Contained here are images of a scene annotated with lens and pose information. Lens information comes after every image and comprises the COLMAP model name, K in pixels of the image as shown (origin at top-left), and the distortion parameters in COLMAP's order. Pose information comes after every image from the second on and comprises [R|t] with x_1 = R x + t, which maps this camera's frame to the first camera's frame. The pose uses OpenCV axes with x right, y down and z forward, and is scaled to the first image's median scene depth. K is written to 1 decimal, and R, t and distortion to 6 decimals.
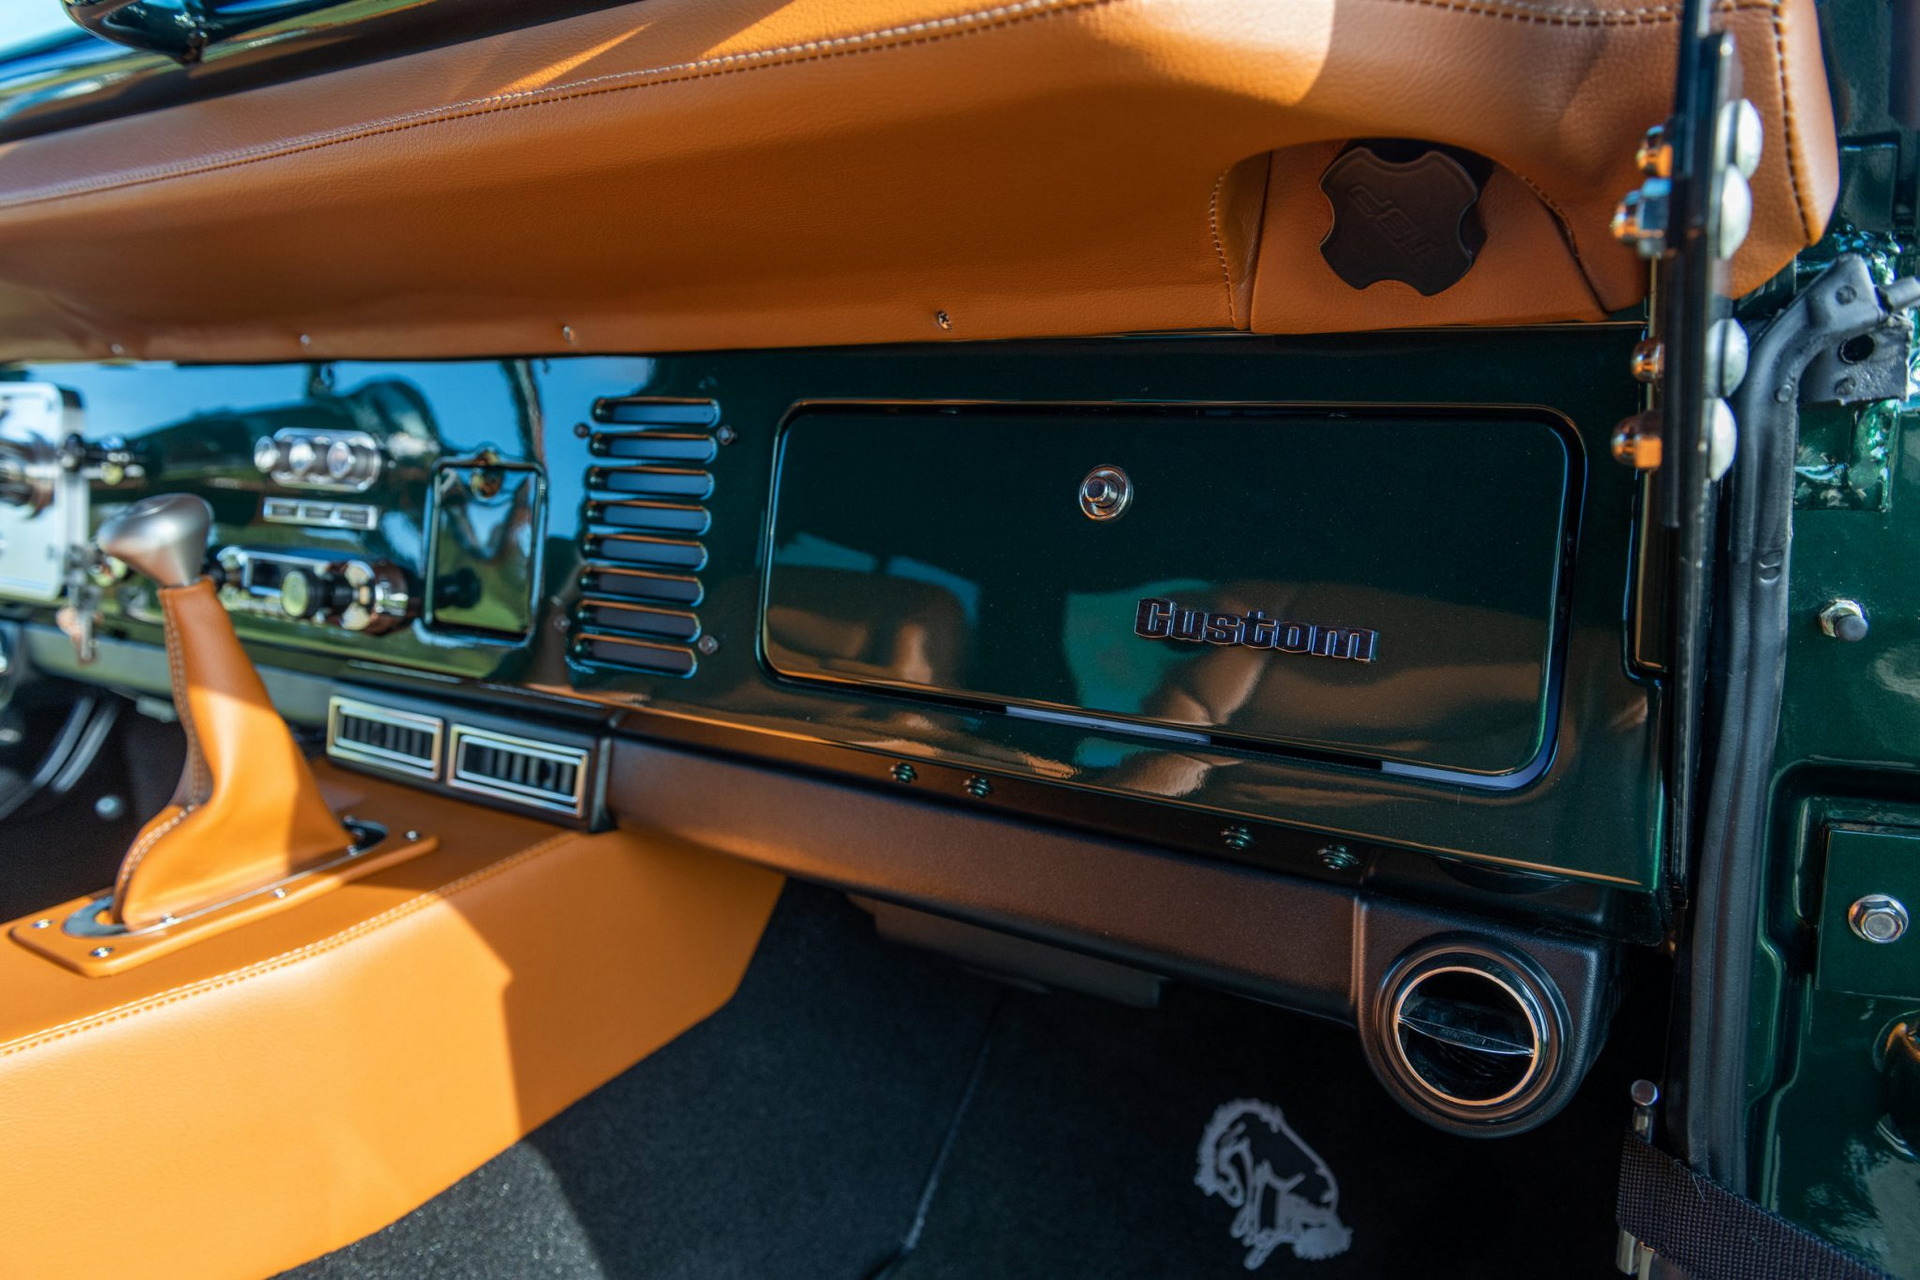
lens RADIAL K [[1337.8, 0, 960.0], [0, 1337.8, 640.0], [0, 0, 1]] dist [-0.008074, -0.003746]
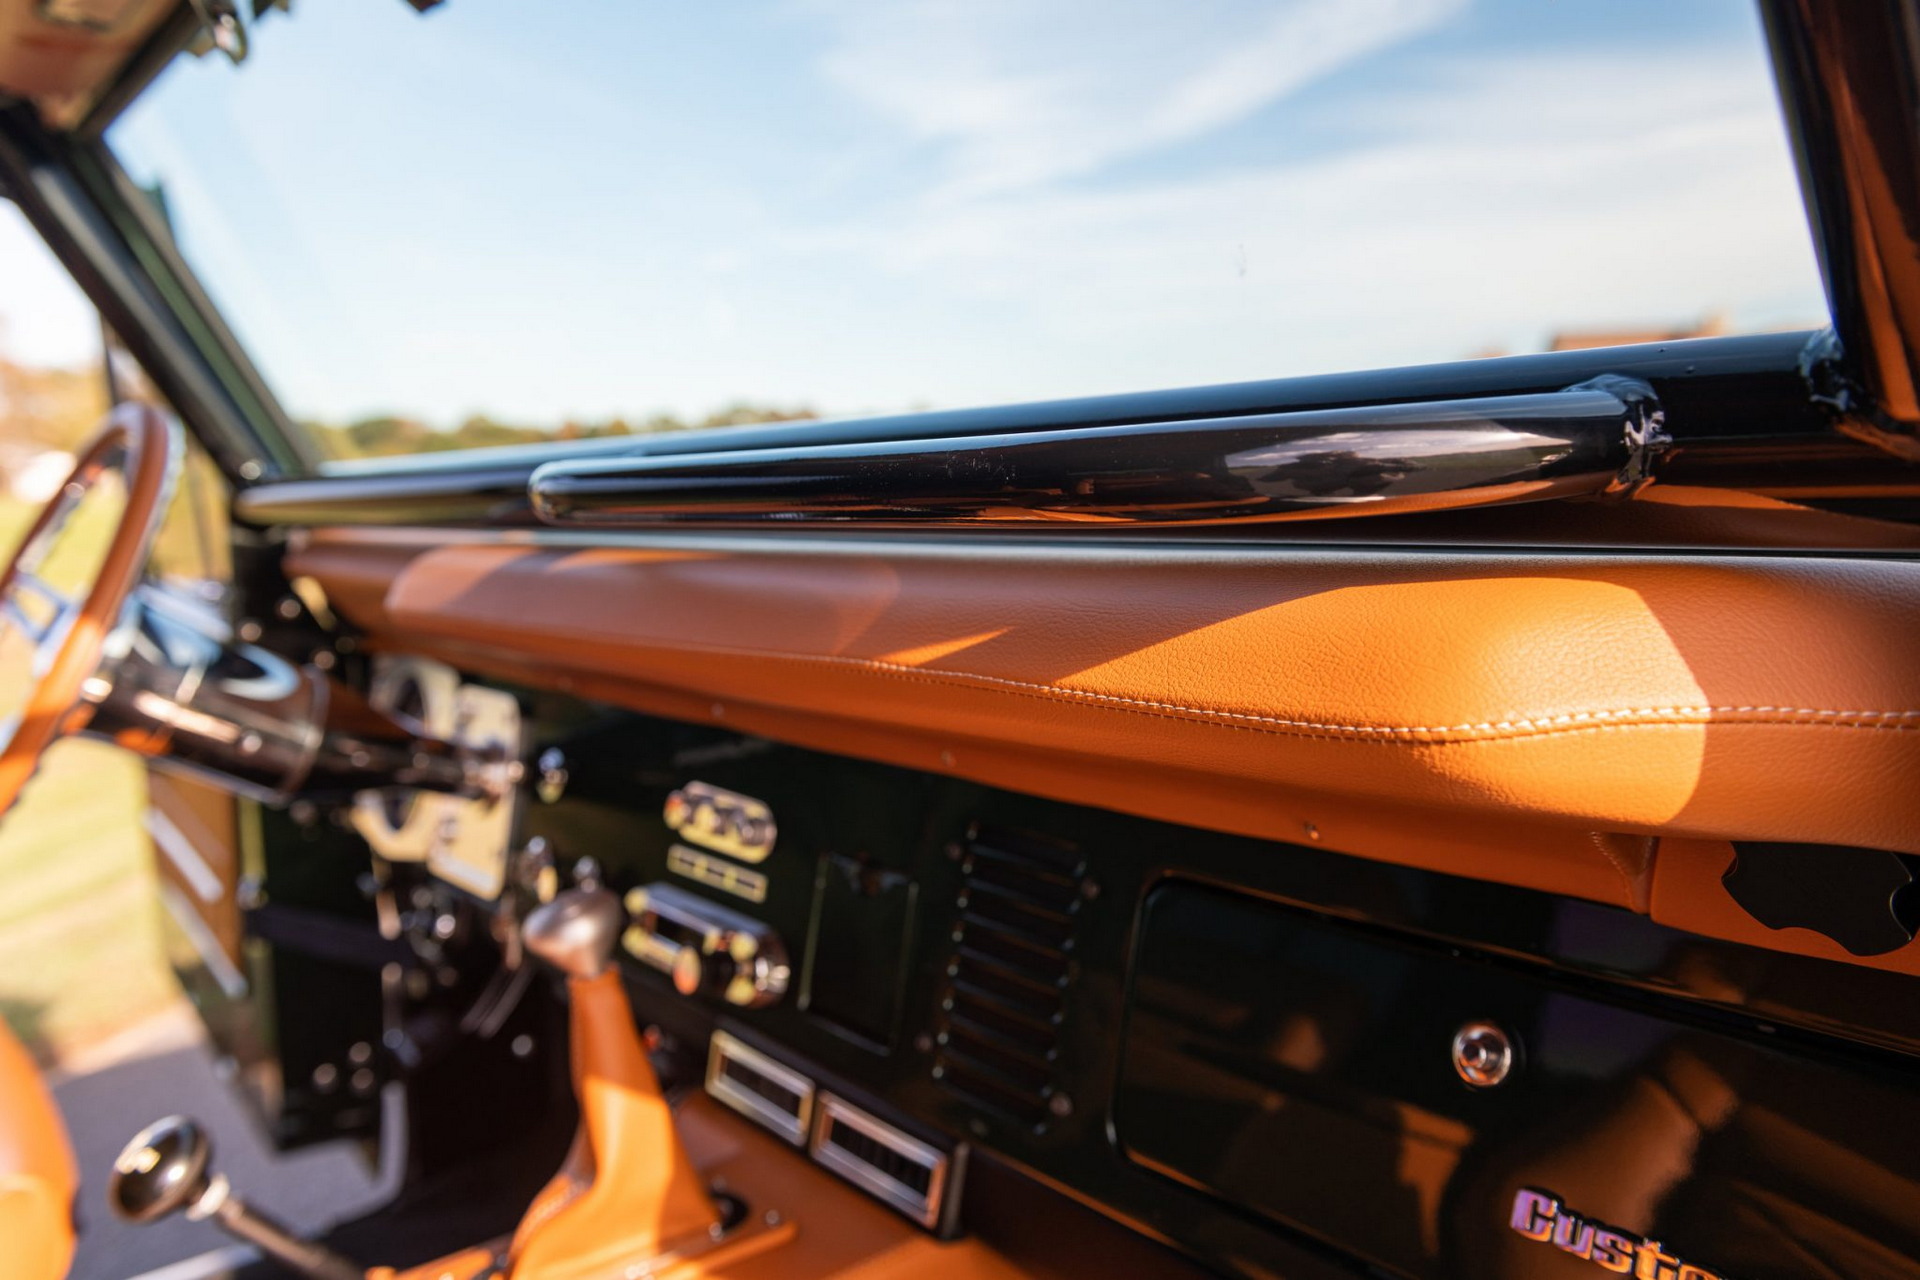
lens RADIAL K [[1461.8, 0, 960.0], [0, 1461.8, 640.0], [0, 0, 1]] dist [0.003493, -0.001306]
pose [[0.954065, 0.032273, -0.297857, 0.047677], [-0.065341, 0.992663, -0.101738, -0.224167], [0.292388, 0.116527, 0.949174, -0.069241]]
